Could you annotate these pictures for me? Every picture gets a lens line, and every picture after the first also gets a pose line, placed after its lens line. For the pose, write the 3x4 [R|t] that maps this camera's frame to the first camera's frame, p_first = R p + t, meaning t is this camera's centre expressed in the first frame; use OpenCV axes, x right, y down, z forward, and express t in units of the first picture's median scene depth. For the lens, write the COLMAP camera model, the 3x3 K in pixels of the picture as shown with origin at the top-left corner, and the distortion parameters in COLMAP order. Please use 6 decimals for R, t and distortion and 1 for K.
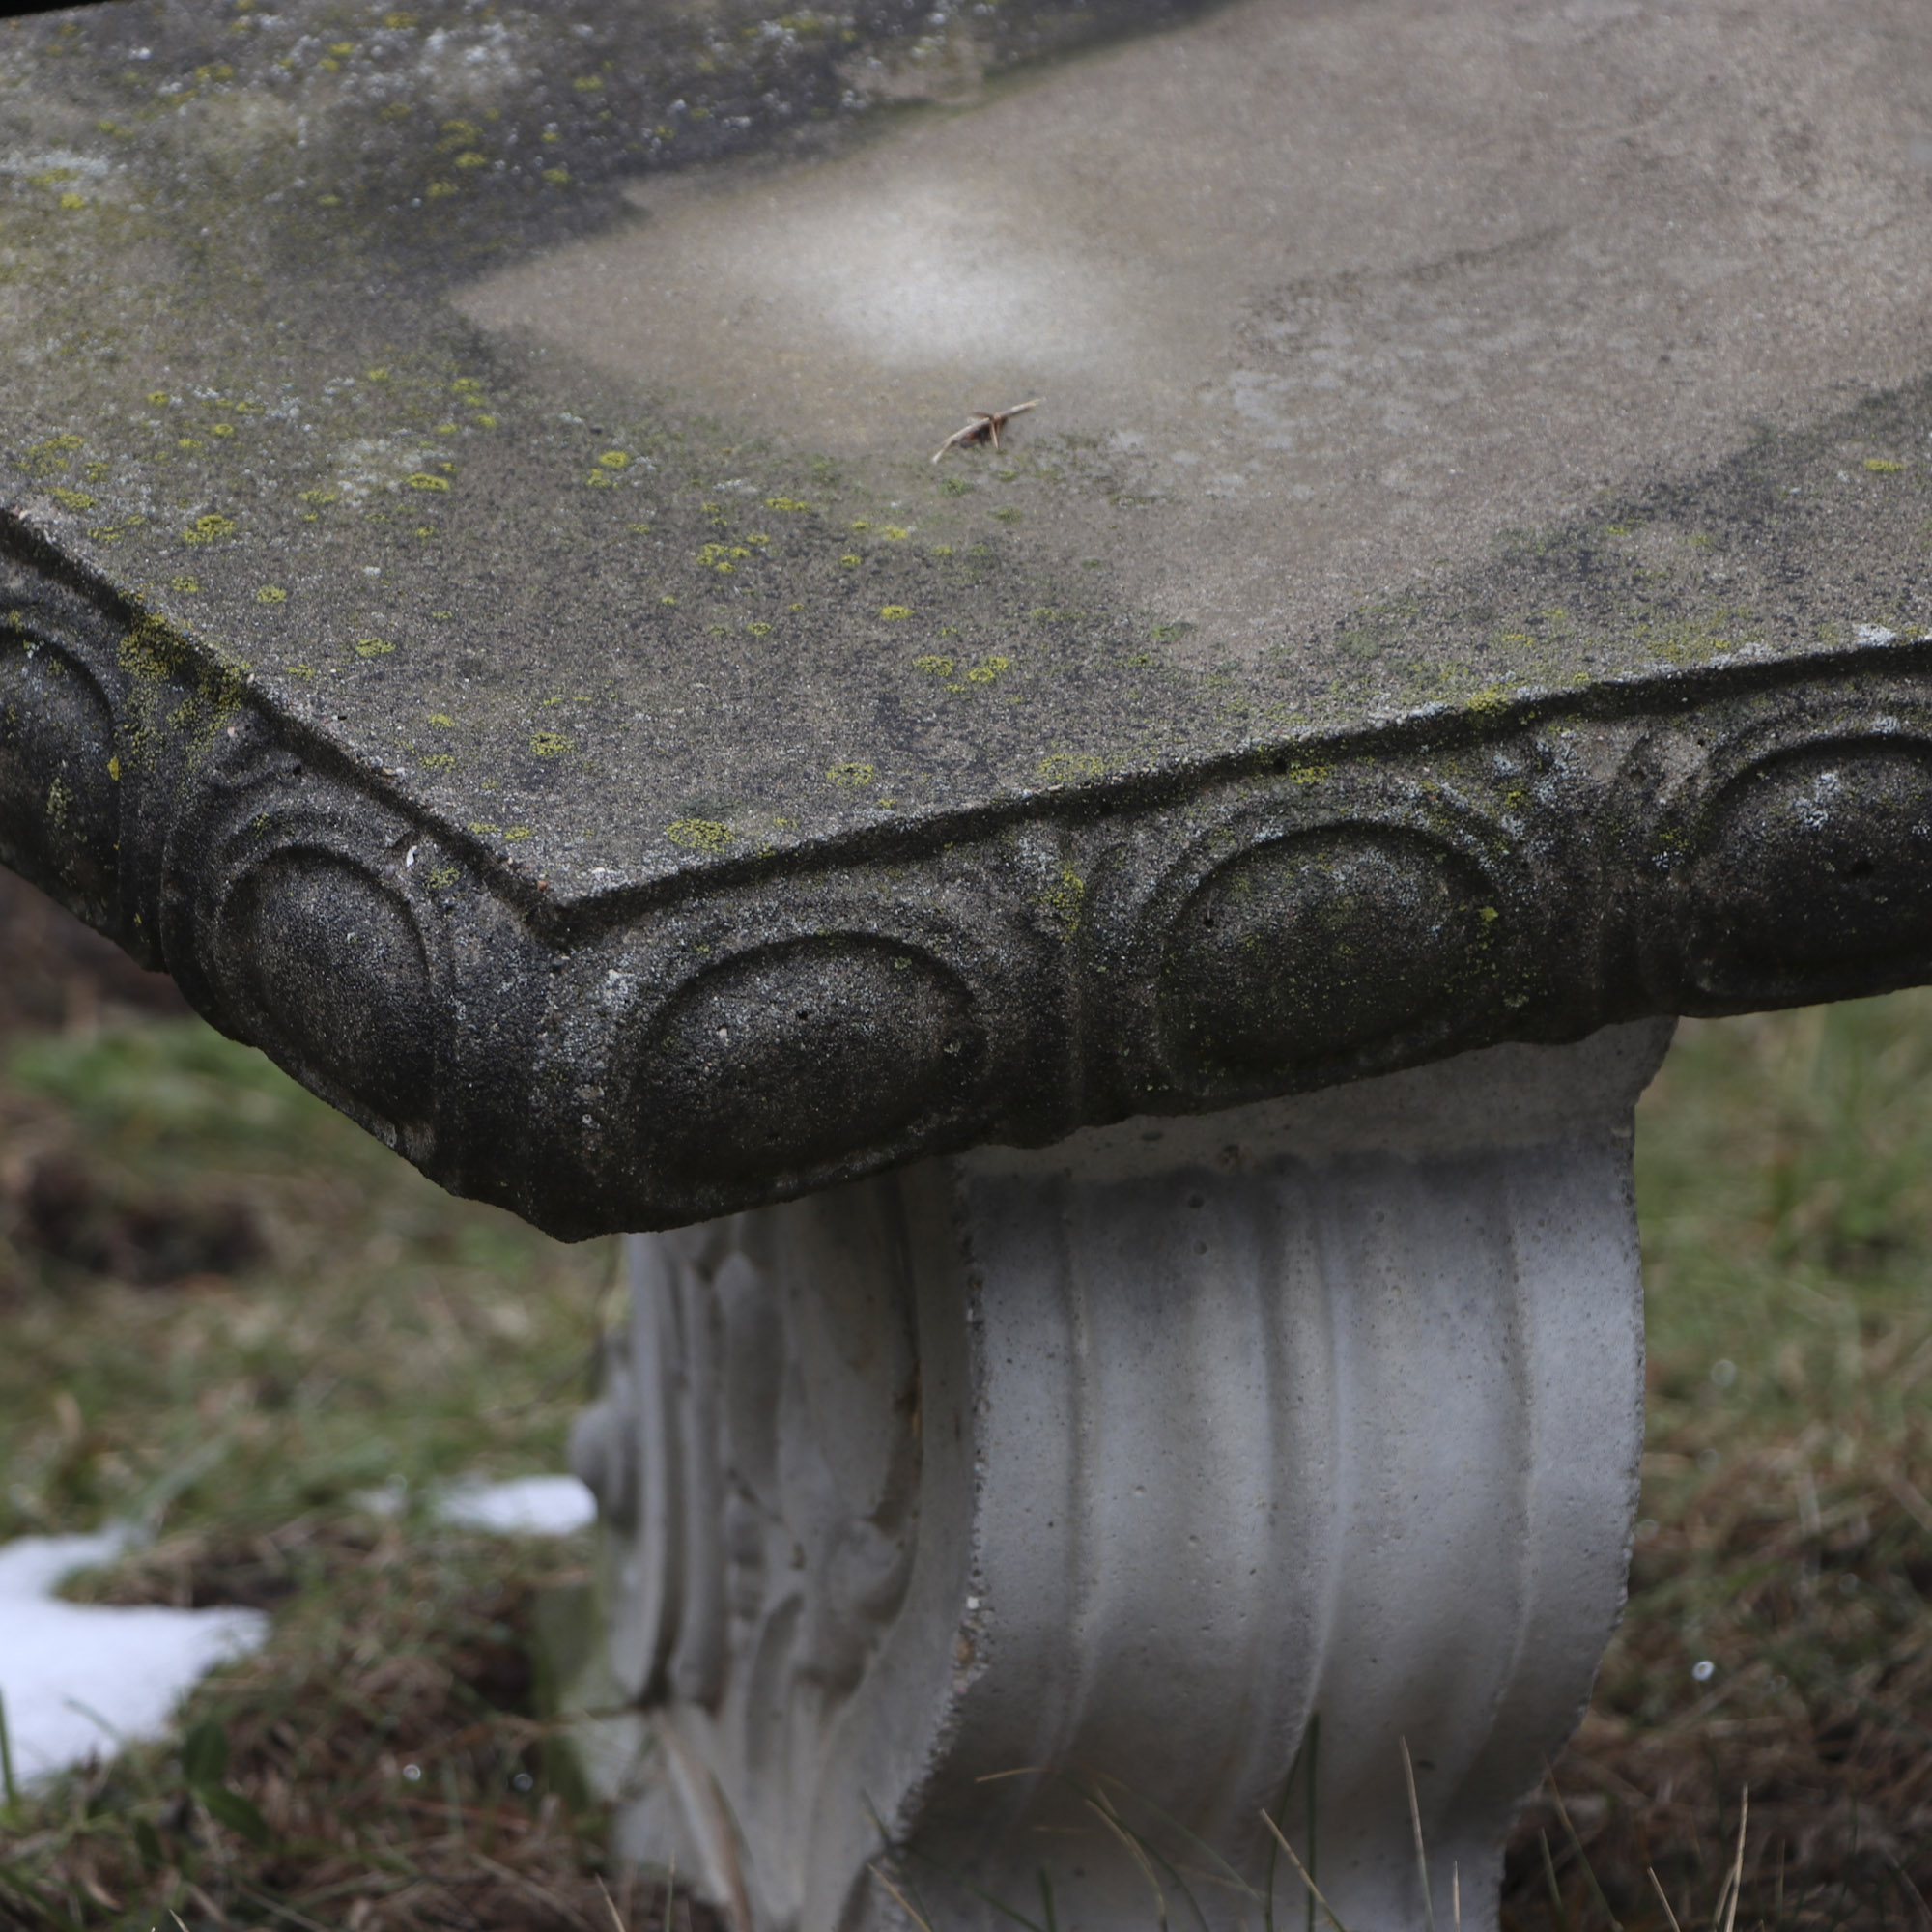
lens RADIAL K [[10170.1, 0, 966.2], [0, 10170.1, 973.7], [0, 0, 1]] dist [0.624647, 0.000000]
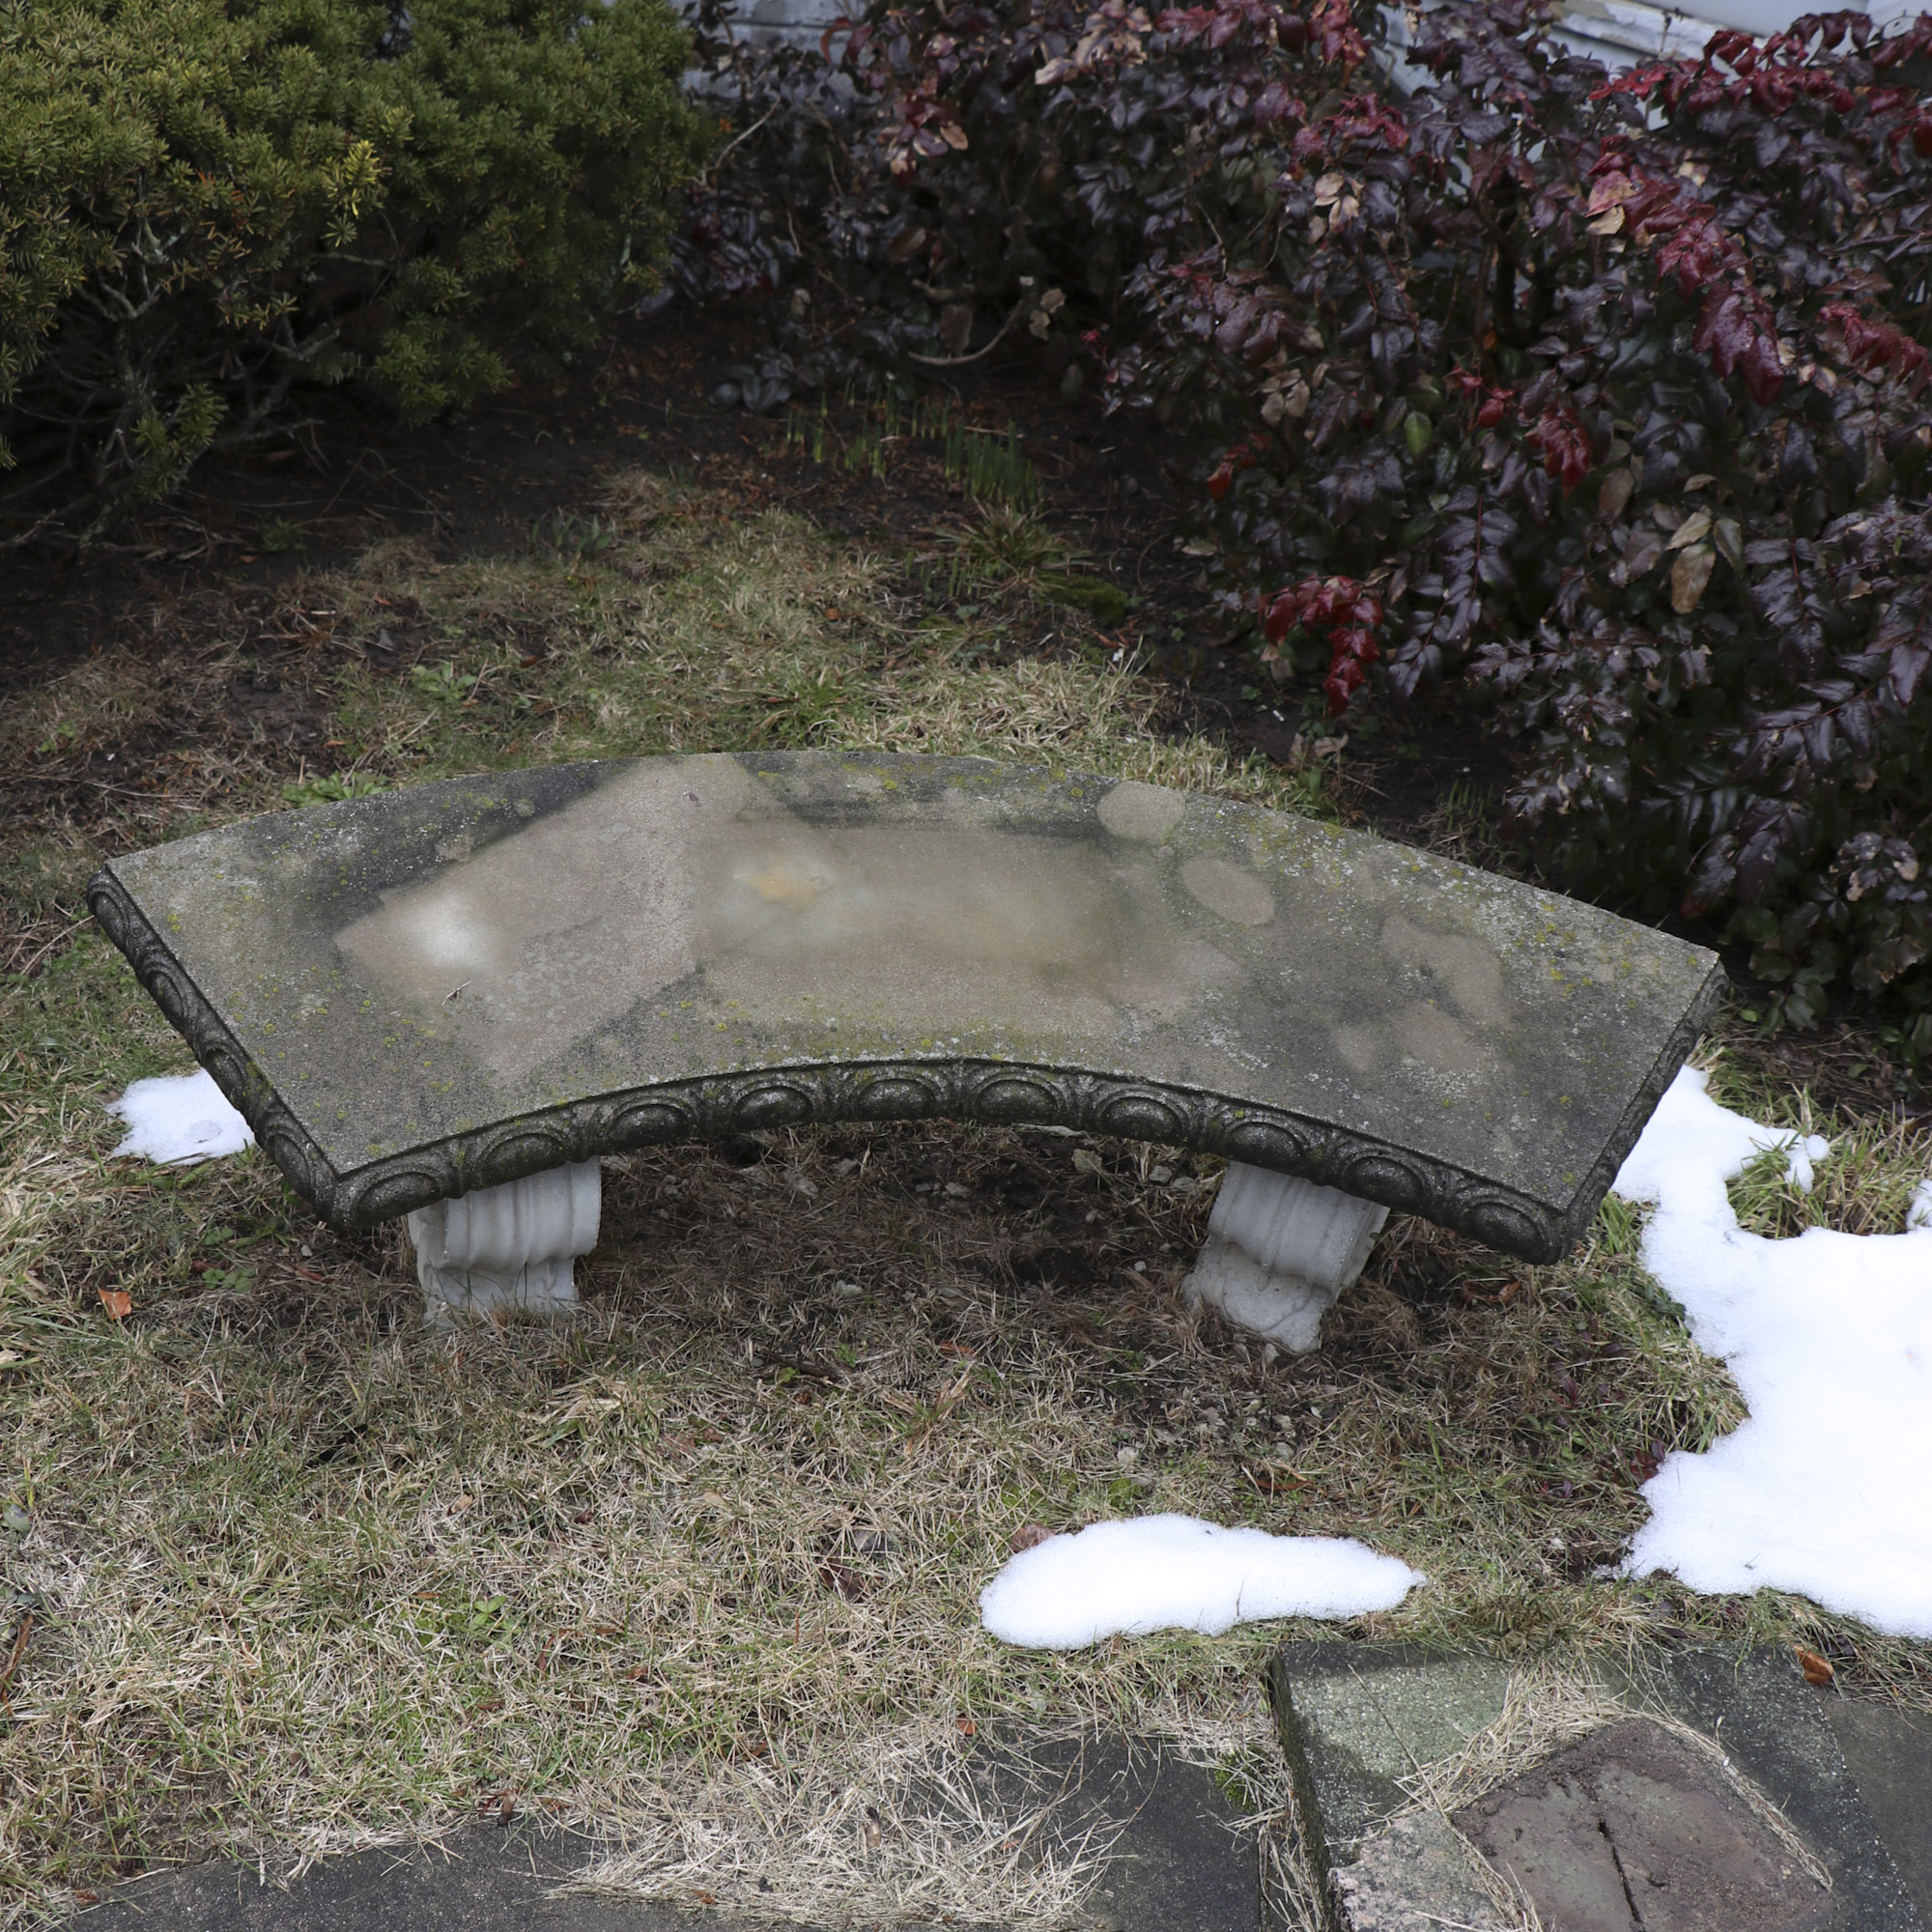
lens RADIAL K [[2516.3, 0, 972.6], [0, 2516.3, 952.8], [0, 0, 1]] dist [-0.143917, 0.000000]
pose [[0.988920, 0.041983, 0.142386, 0.066777], [-0.081659, 0.954863, 0.285602, -0.390666], [-0.123968, -0.294064, 0.947712, -0.014503]]
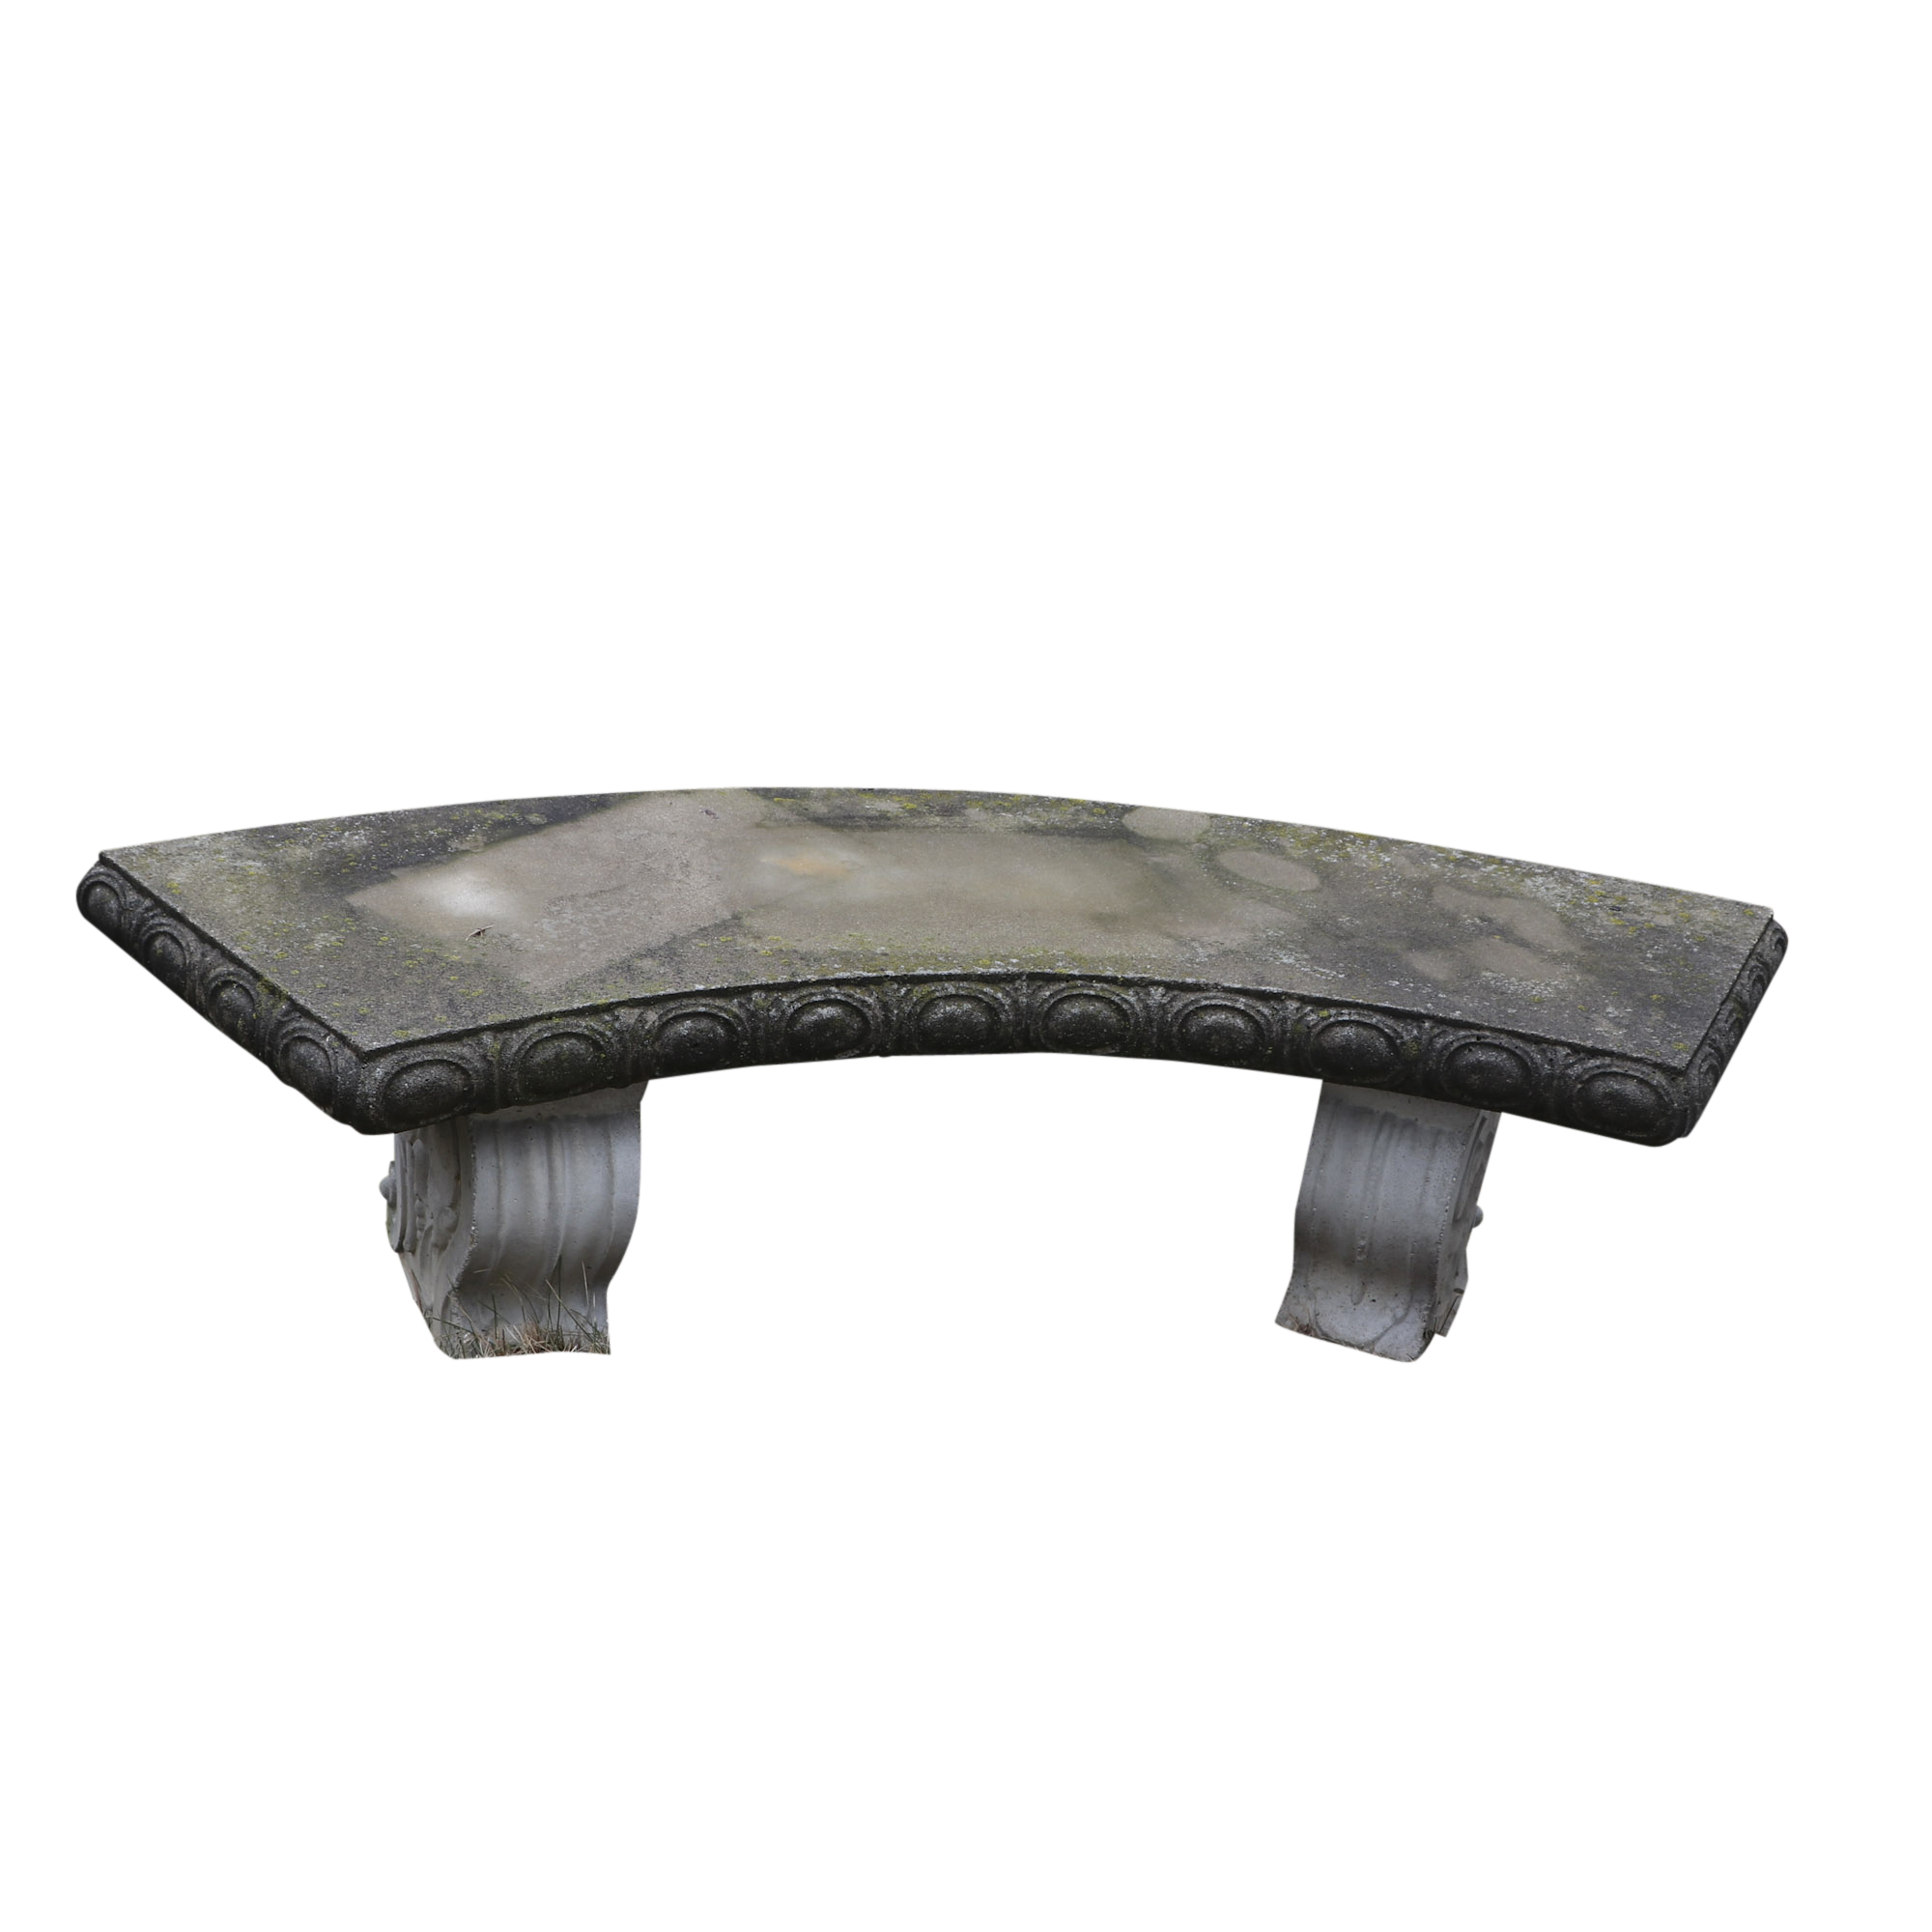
lens RADIAL K [[2453.8, 0, 952.1], [0, 2453.8, 972.4], [0, 0, 1]] dist [-0.158104, 0.000000]
pose [[0.984771, 0.011587, 0.173469, 0.018771], [-0.004980, 0.999247, -0.038474, -0.002166], [-0.173784, 0.037024, 0.984088, 0.032328]]
